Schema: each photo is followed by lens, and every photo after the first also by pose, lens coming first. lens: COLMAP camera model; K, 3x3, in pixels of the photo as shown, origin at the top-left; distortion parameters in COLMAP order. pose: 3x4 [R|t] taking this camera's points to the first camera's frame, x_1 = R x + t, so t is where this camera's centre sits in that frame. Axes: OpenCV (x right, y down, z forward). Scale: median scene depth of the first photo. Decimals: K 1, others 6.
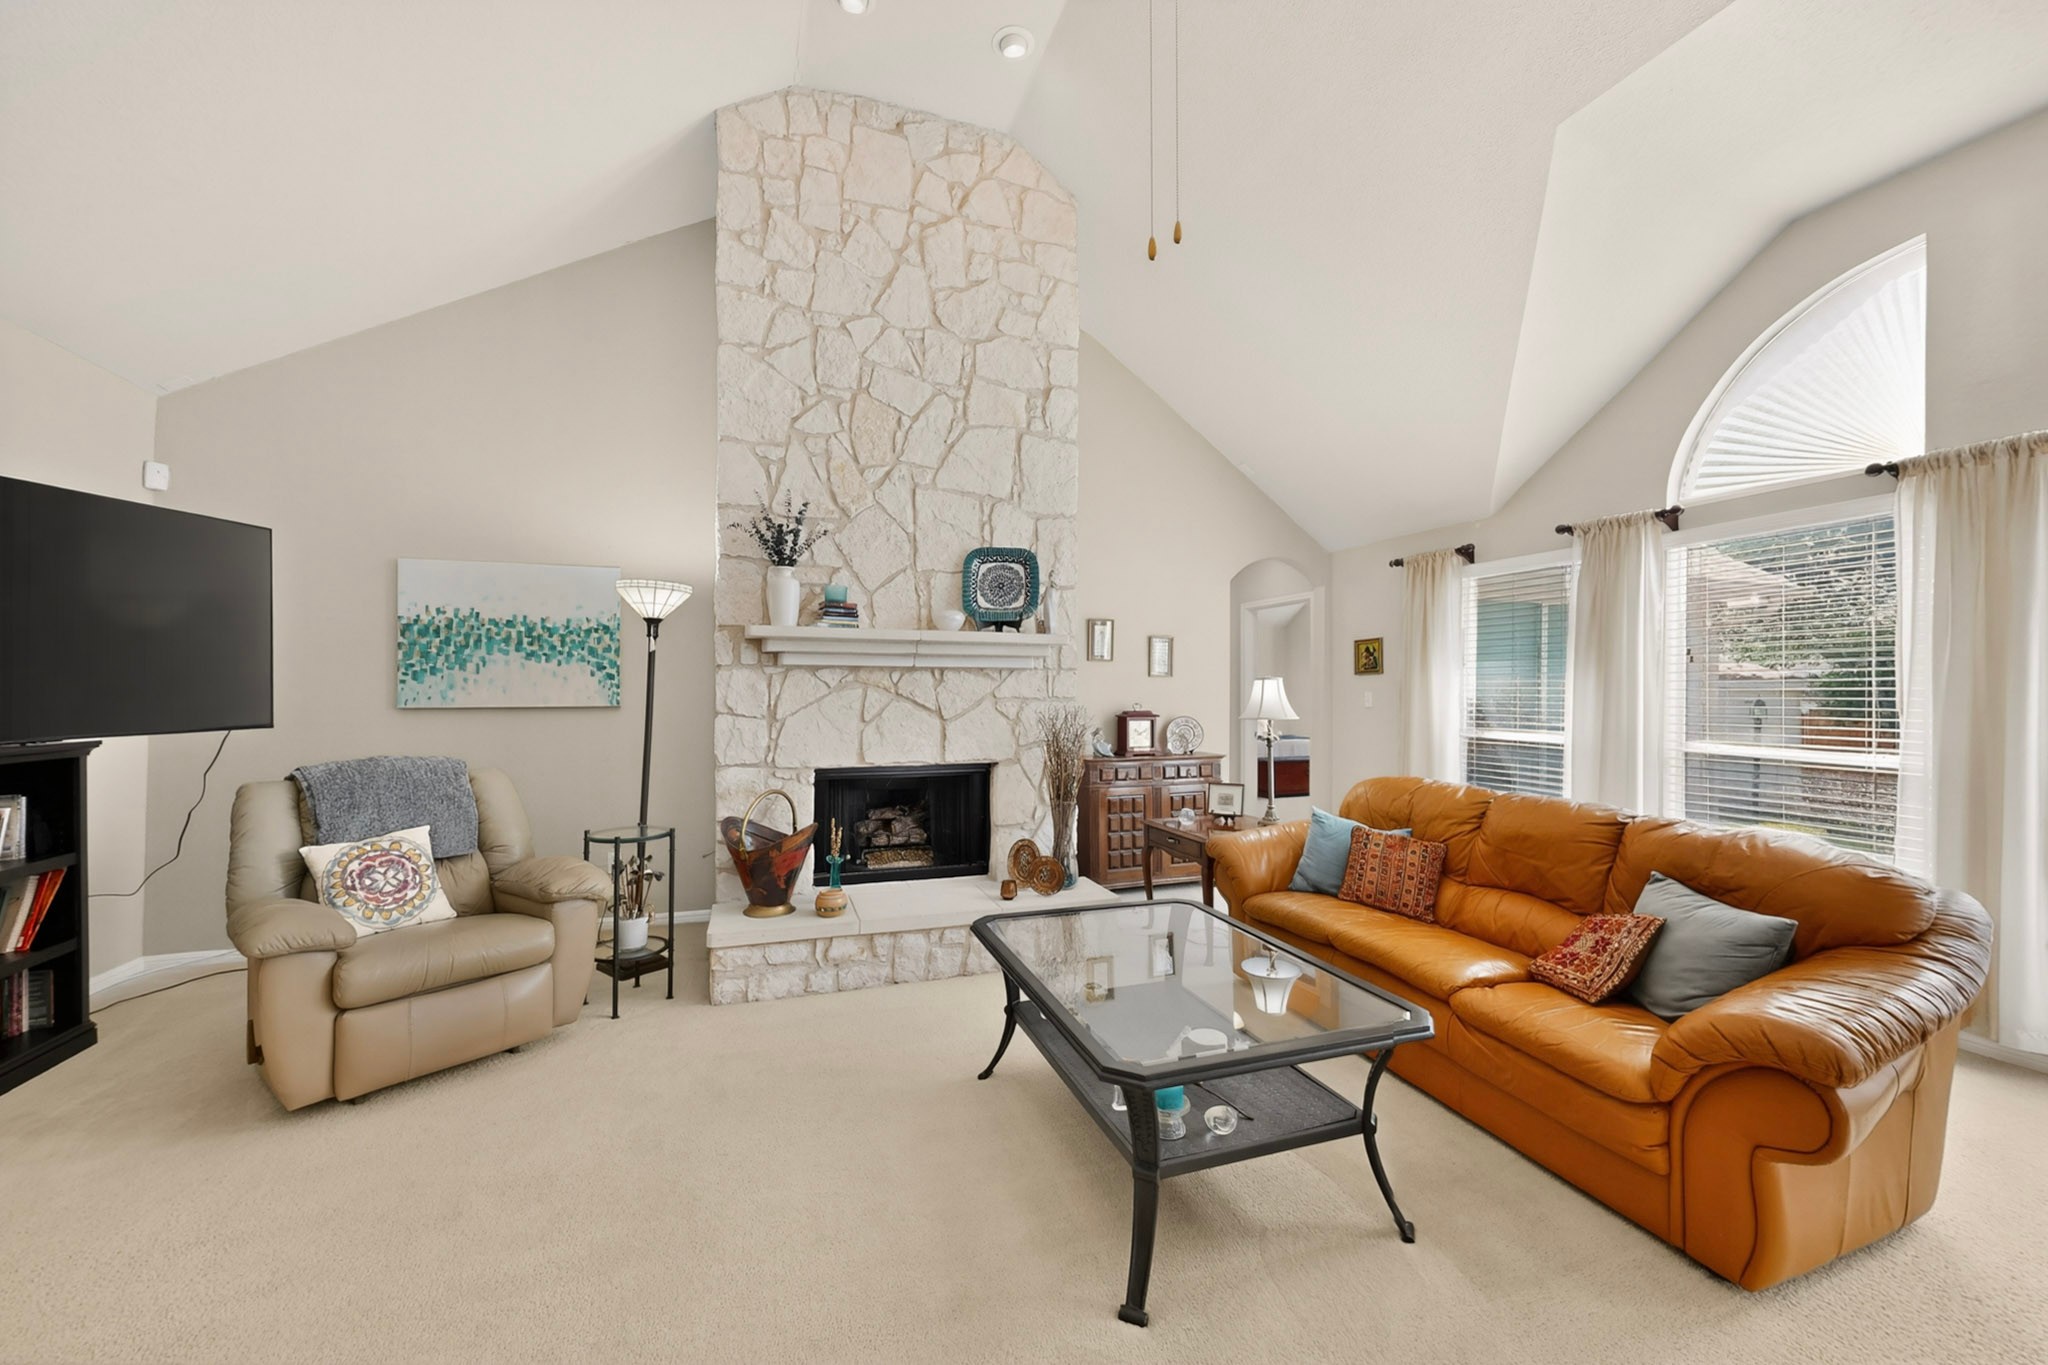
lens RADIAL K [[778.9, 0, 1014.4], [0, 778.9, 680.9], [0, 0, 1]] dist [-0.002914, -0.000052]
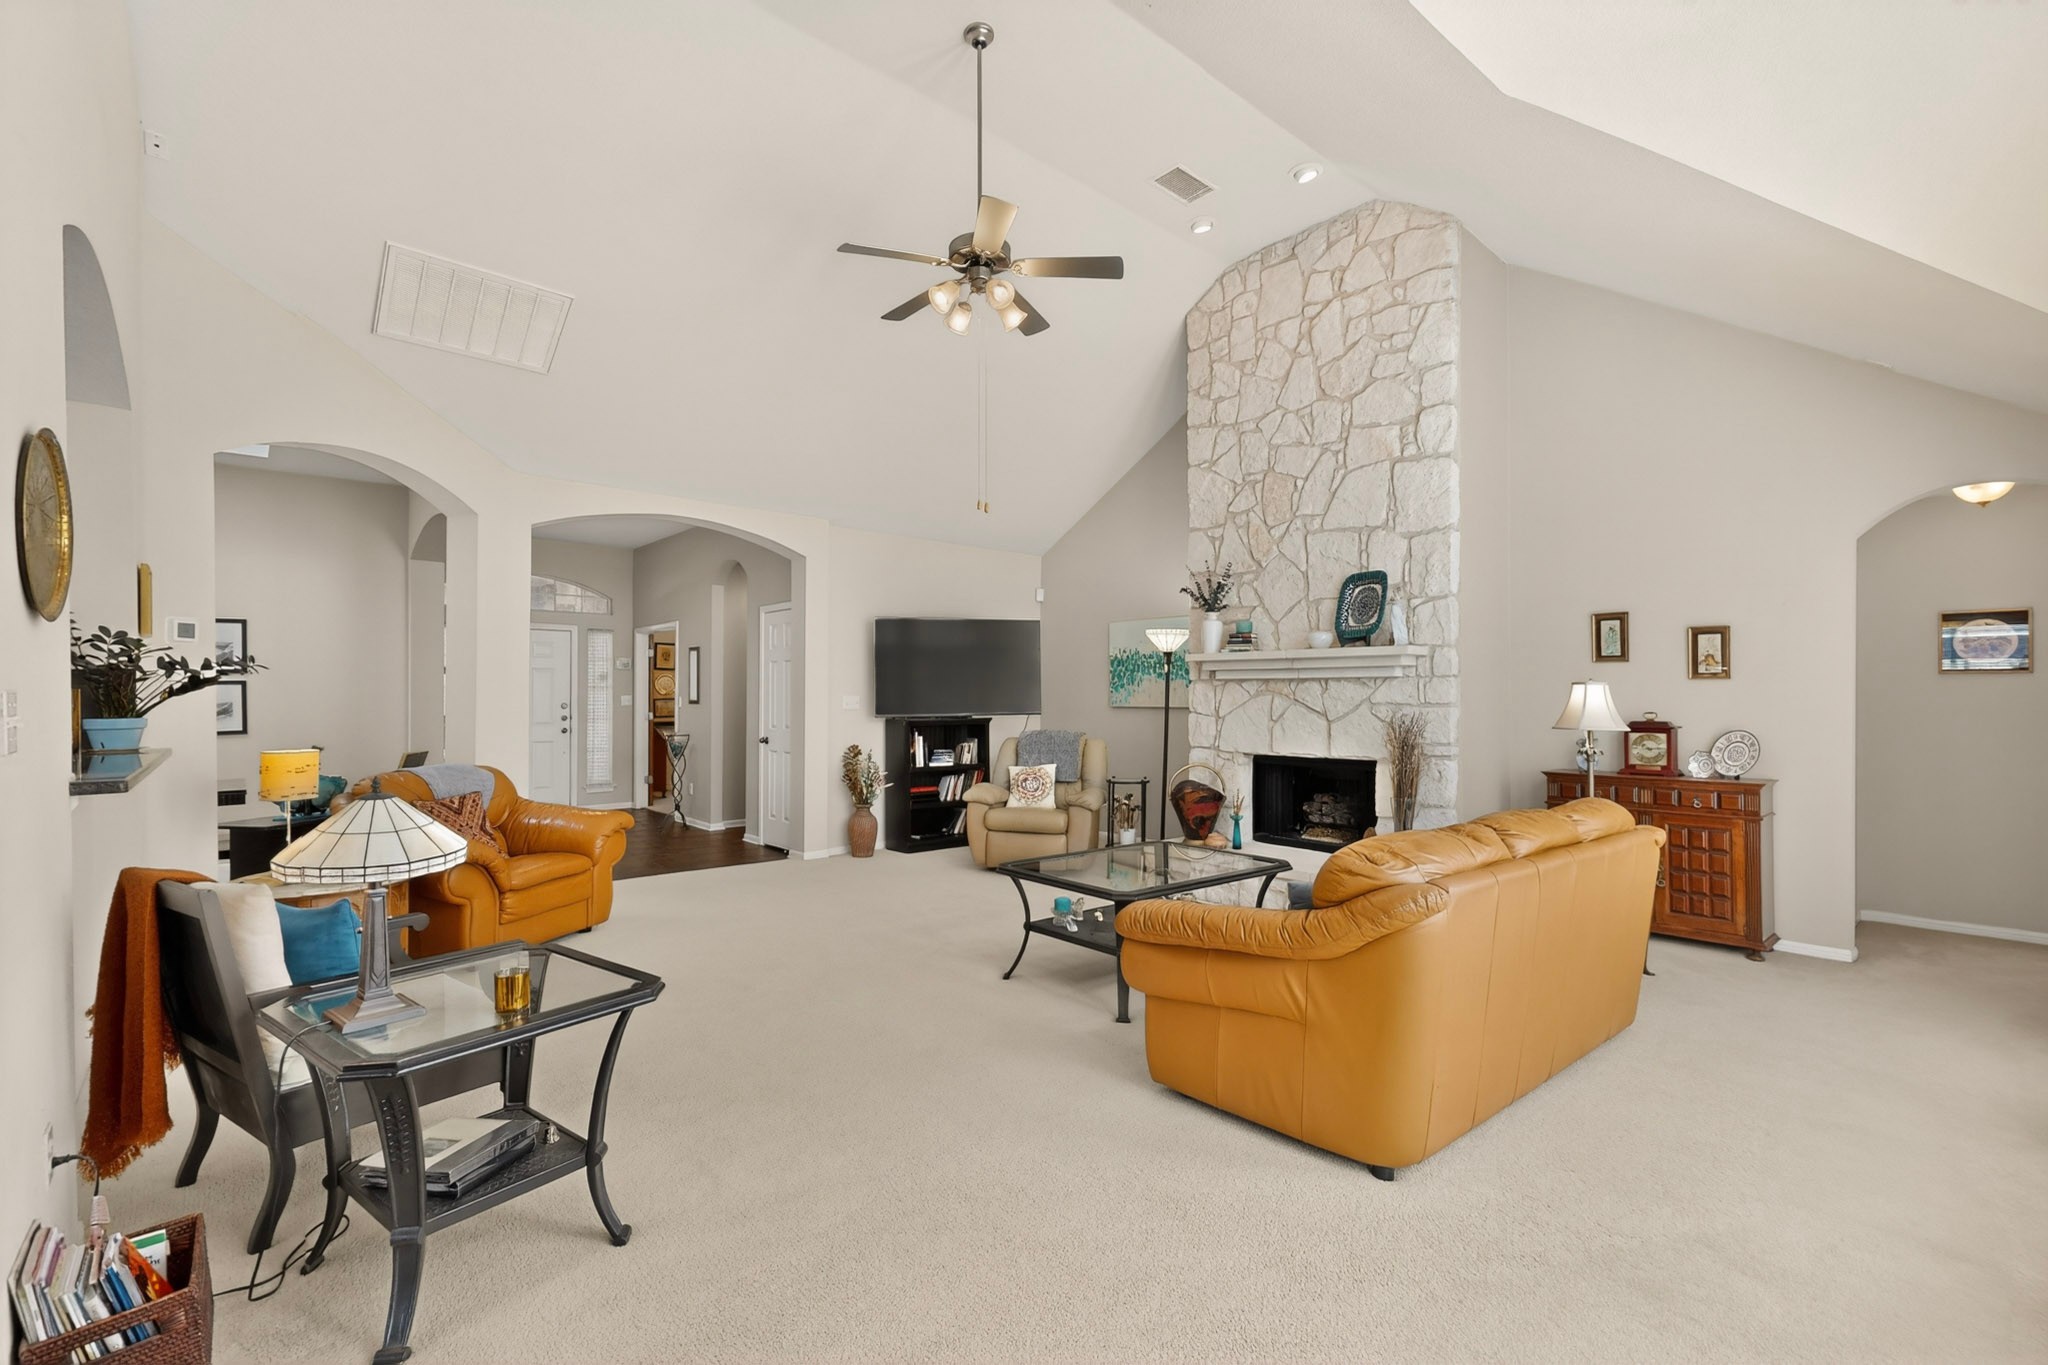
lens RADIAL K [[902.6, 0, 1017.0], [0, 902.6, 687.3], [0, 0, 1]] dist [0.000278, -0.000218]
pose [[0.362376, -0.010323, -0.931975, 1.054234], [0.013948, 0.999887, -0.005652, -0.001439], [0.931927, -0.010951, 0.362479, 0.041733]]
